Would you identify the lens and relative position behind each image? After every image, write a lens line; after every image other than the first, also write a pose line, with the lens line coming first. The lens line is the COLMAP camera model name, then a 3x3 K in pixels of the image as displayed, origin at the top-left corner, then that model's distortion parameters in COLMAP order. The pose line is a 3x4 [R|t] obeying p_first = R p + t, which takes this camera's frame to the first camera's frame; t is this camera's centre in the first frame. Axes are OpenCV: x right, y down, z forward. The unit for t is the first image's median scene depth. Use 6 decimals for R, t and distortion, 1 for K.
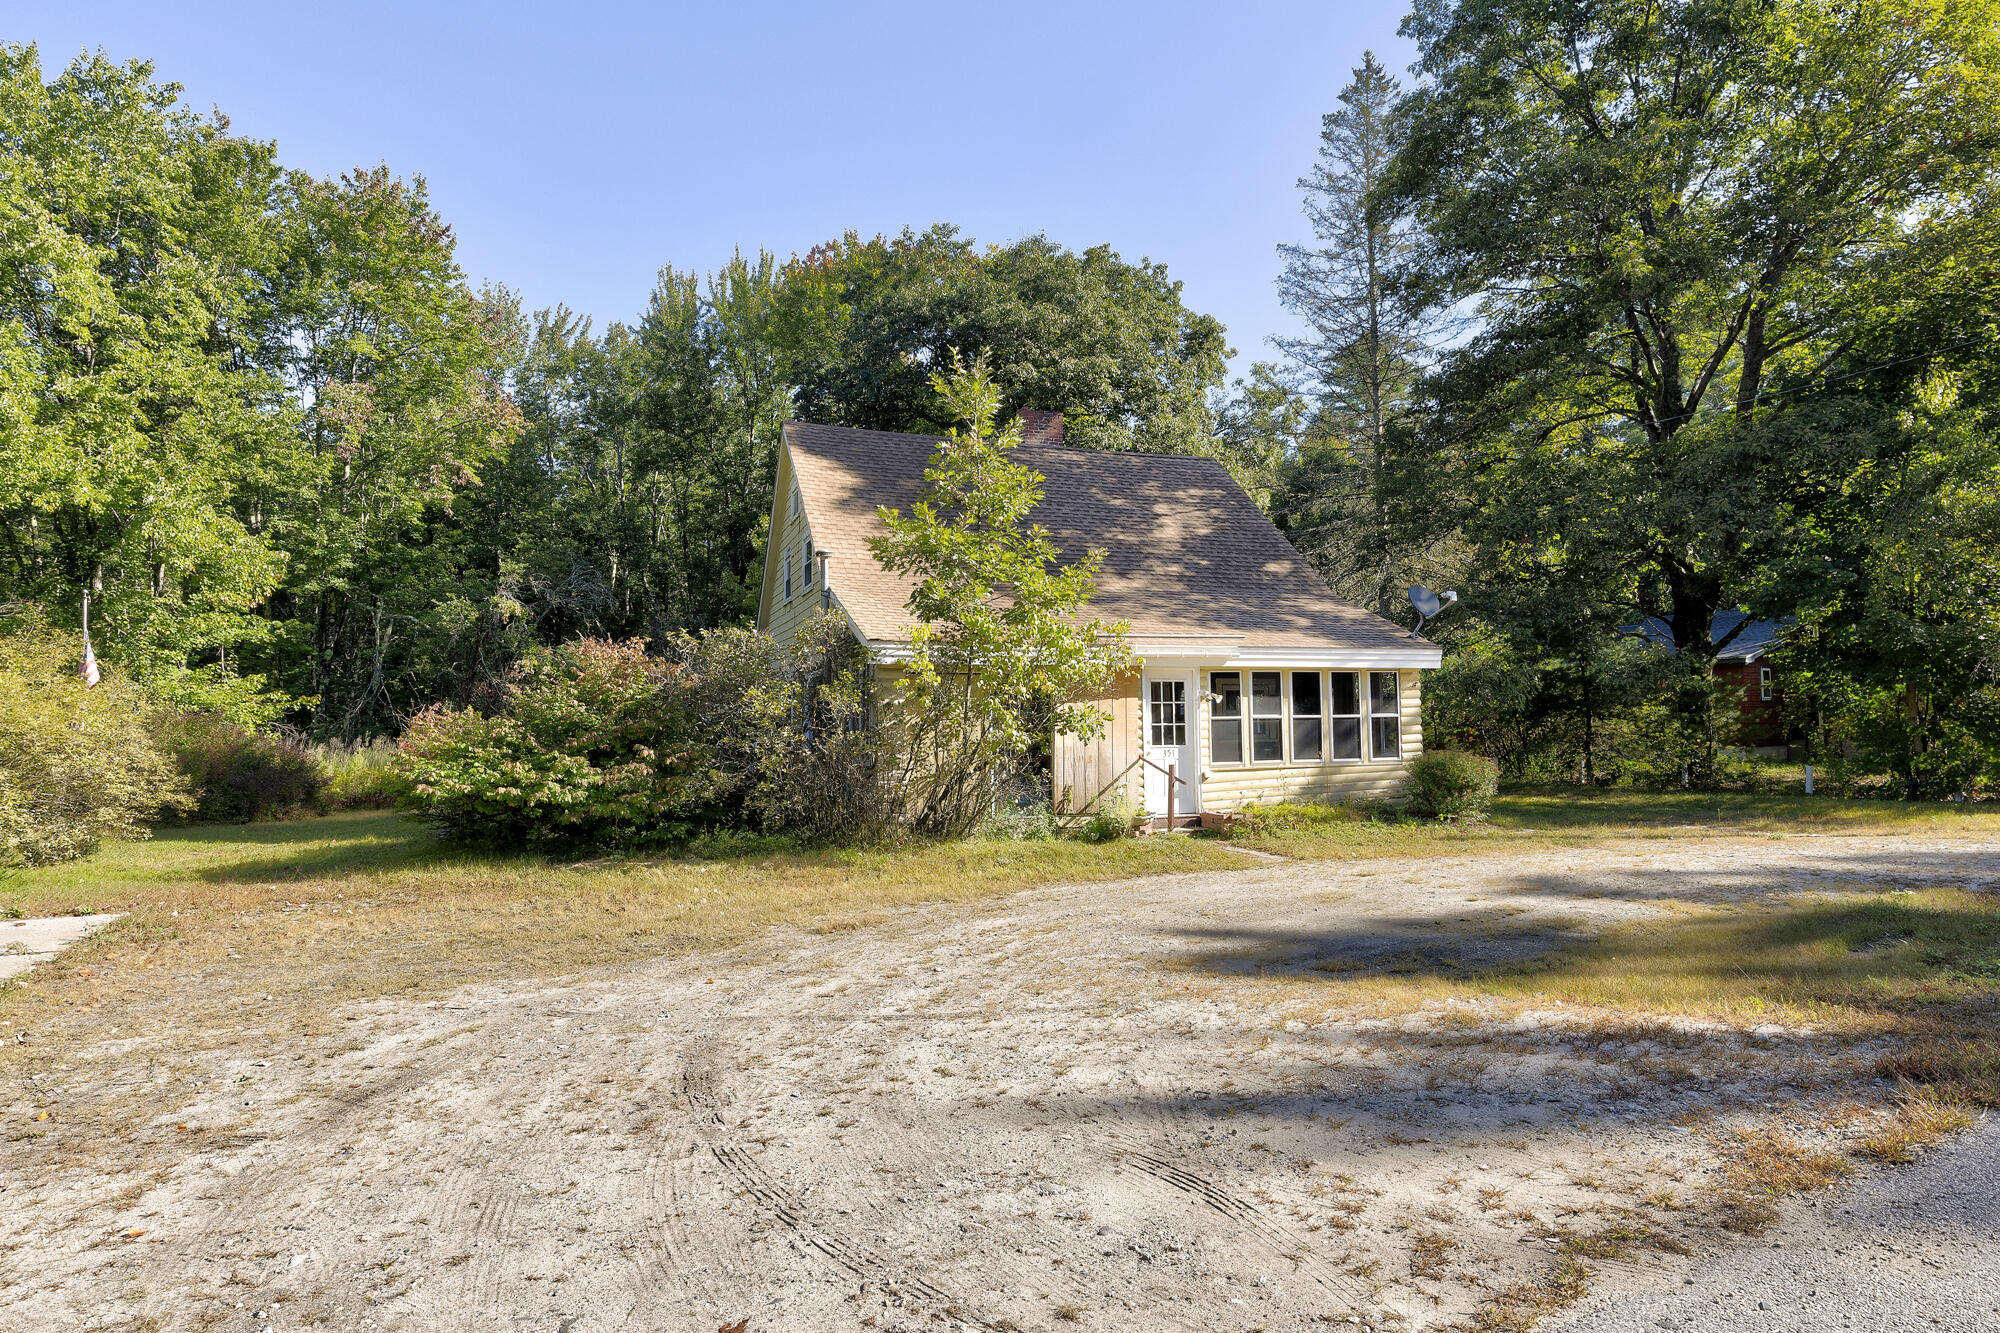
lens RADIAL K [[1206.4, 0, 1030.3], [0, 1206.4, 667.7], [0, 0, 1]] dist [0.003138, 0.002413]
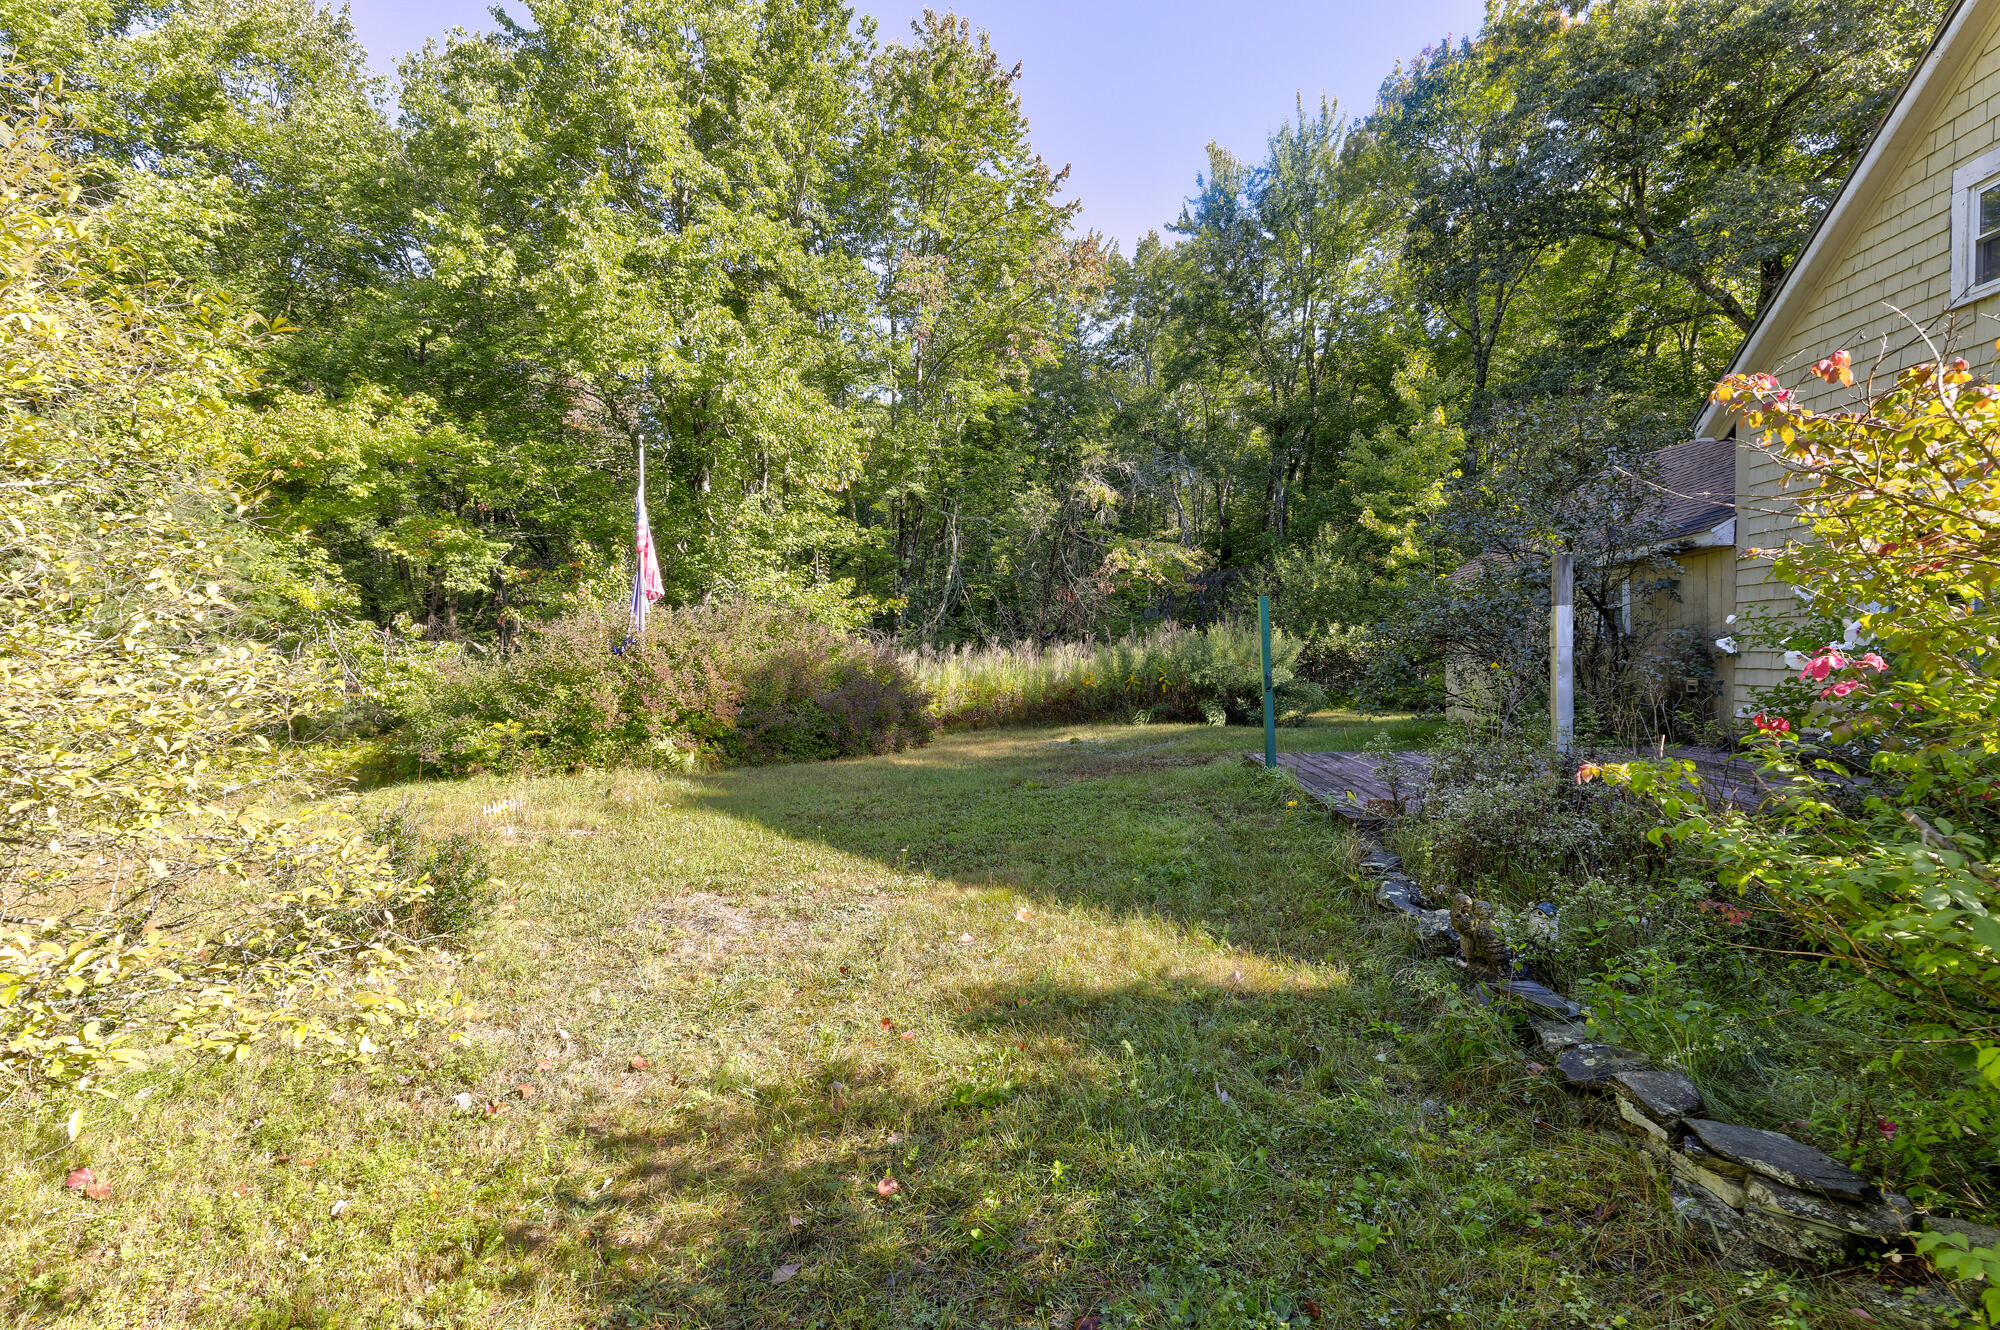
lens RADIAL K [[921.5, 0, 1007.5], [0, 921.5, 662.4], [0, 0, 1]] dist [0.000881, 0.000669]
pose [[0.920835, 0.010515, -0.389812, -0.357333], [0.016995, 0.997604, 0.067057, 0.037934], [0.389583, -0.068374, 0.918450, 0.564132]]
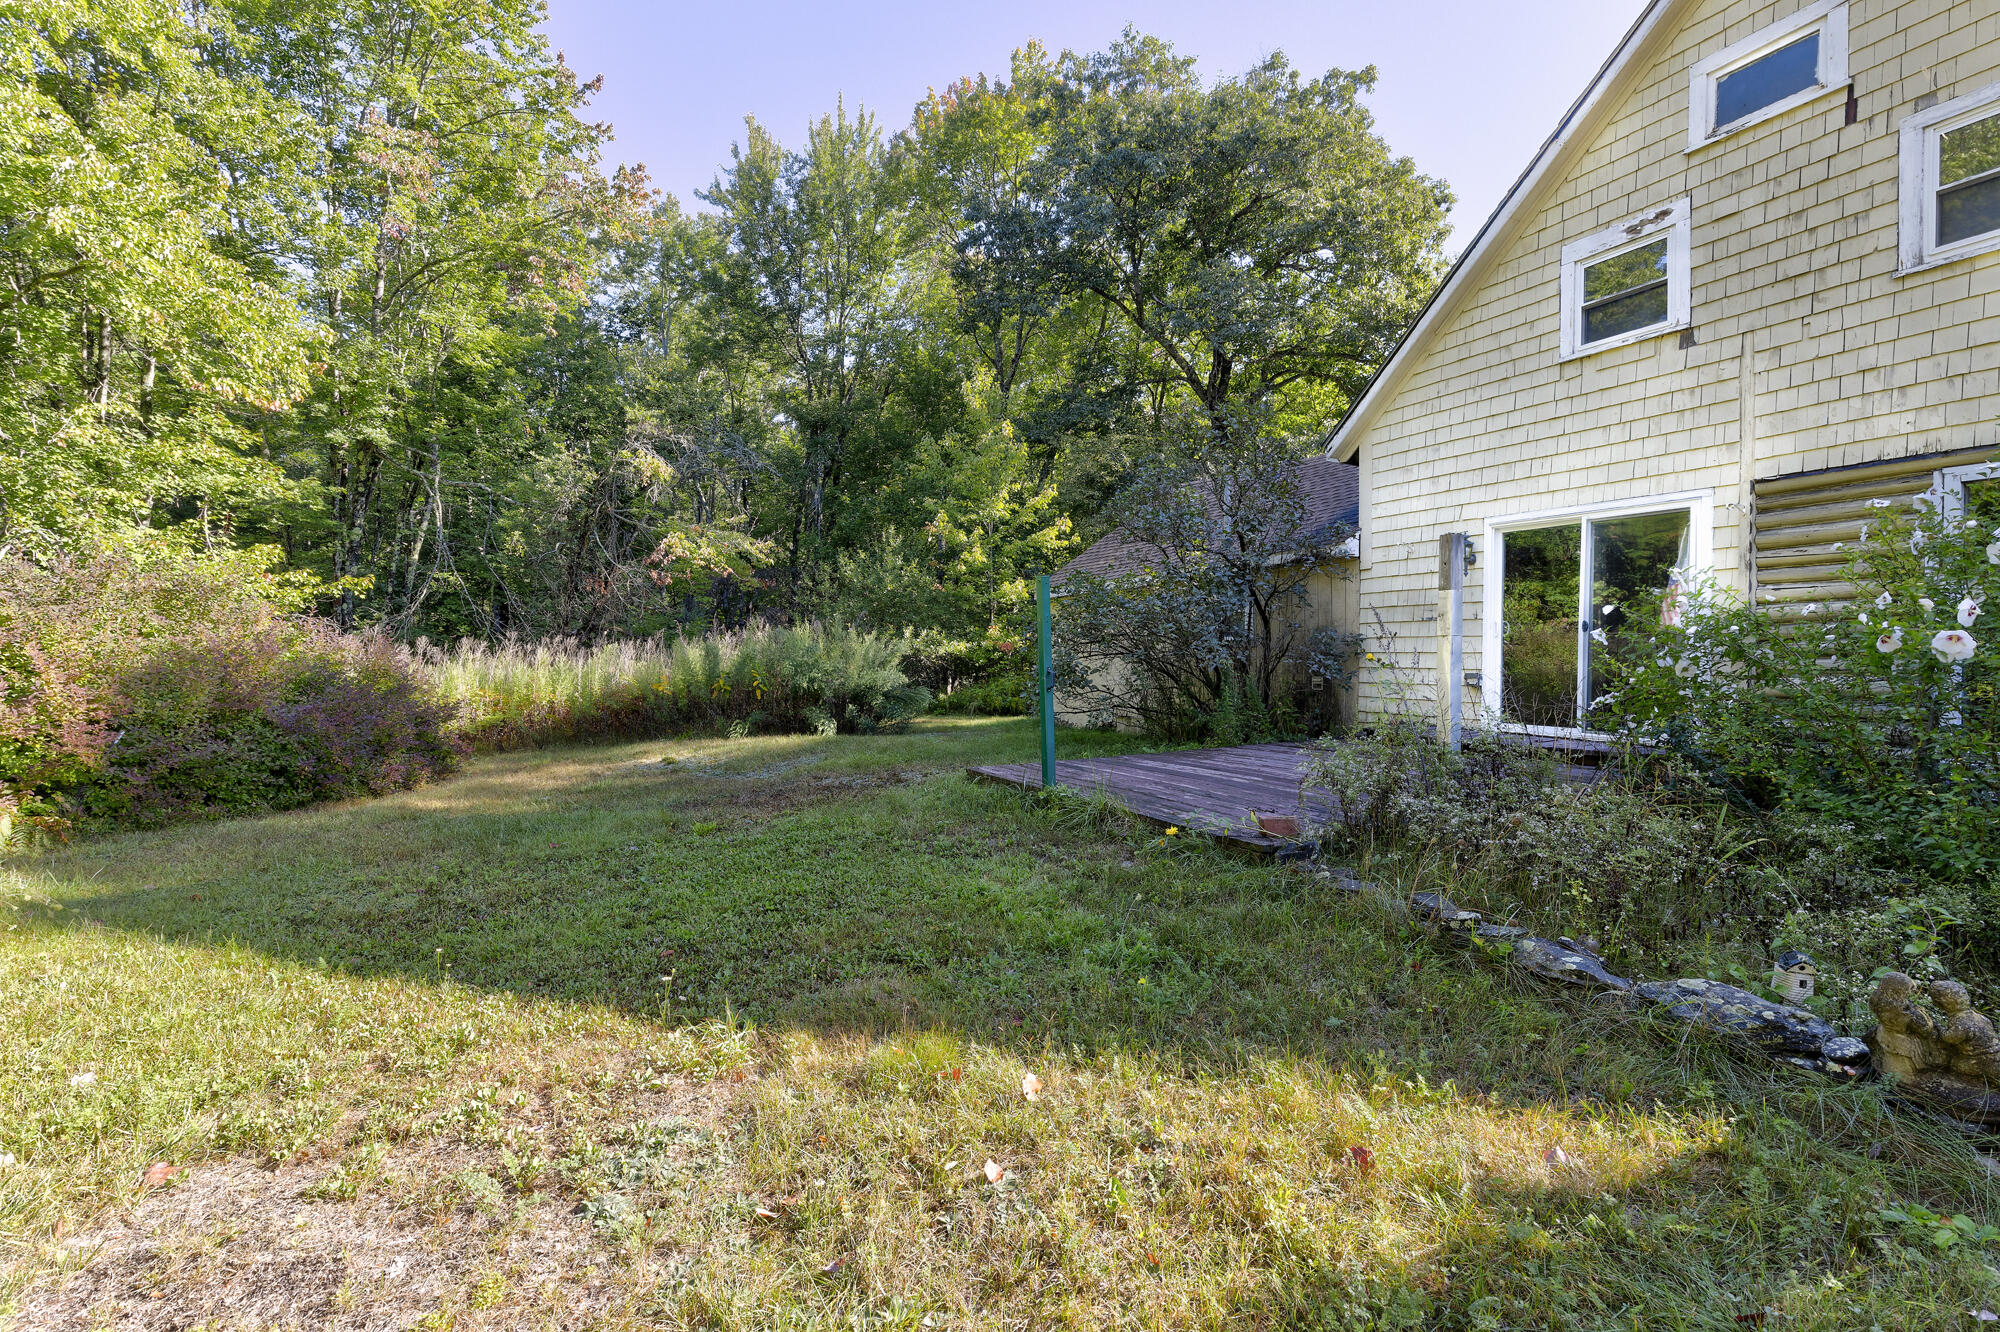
lens RADIAL K [[921.5, 0, 1007.5], [0, 921.5, 663.4], [0, 0, 1]] dist [0.000881, 0.000669]
pose [[0.989736, 0.014842, 0.142133, -0.450409], [-0.023182, 0.998093, 0.057203, 0.048612], [-0.141013, -0.059911, 0.988193, 0.638696]]
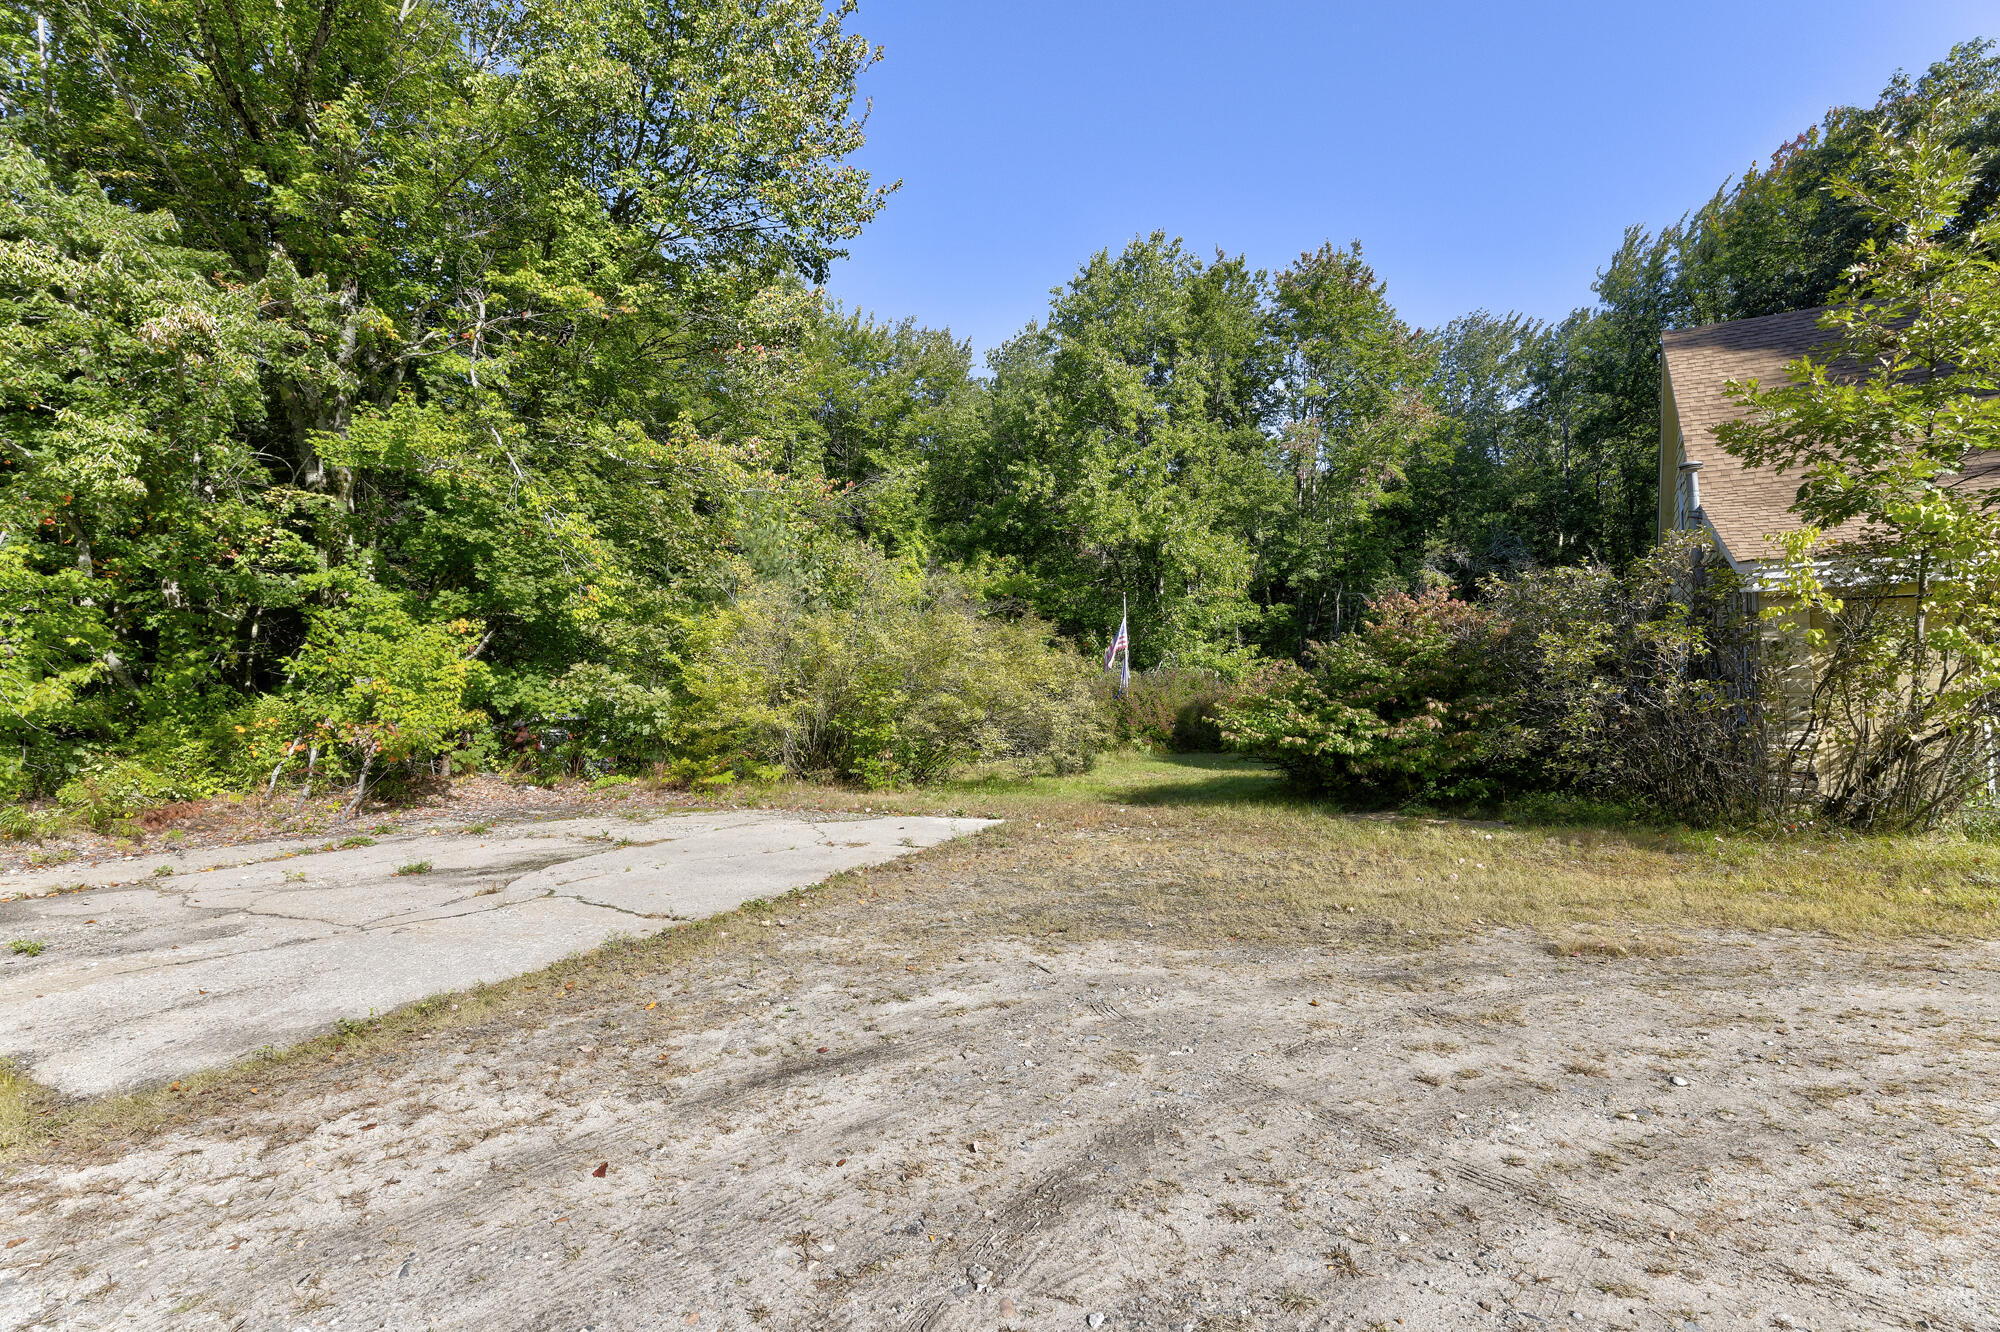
lens RADIAL K [[912.2, 0, 996.1], [0, 912.2, 674.5], [0, 0, 1]] dist [0.001076, 0.000018]
pose [[0.600185, -0.017353, -0.799673, 0.034745], [0.052086, 0.998491, 0.017425, 0.010079], [0.798163, -0.052110, 0.600183, 0.191646]]
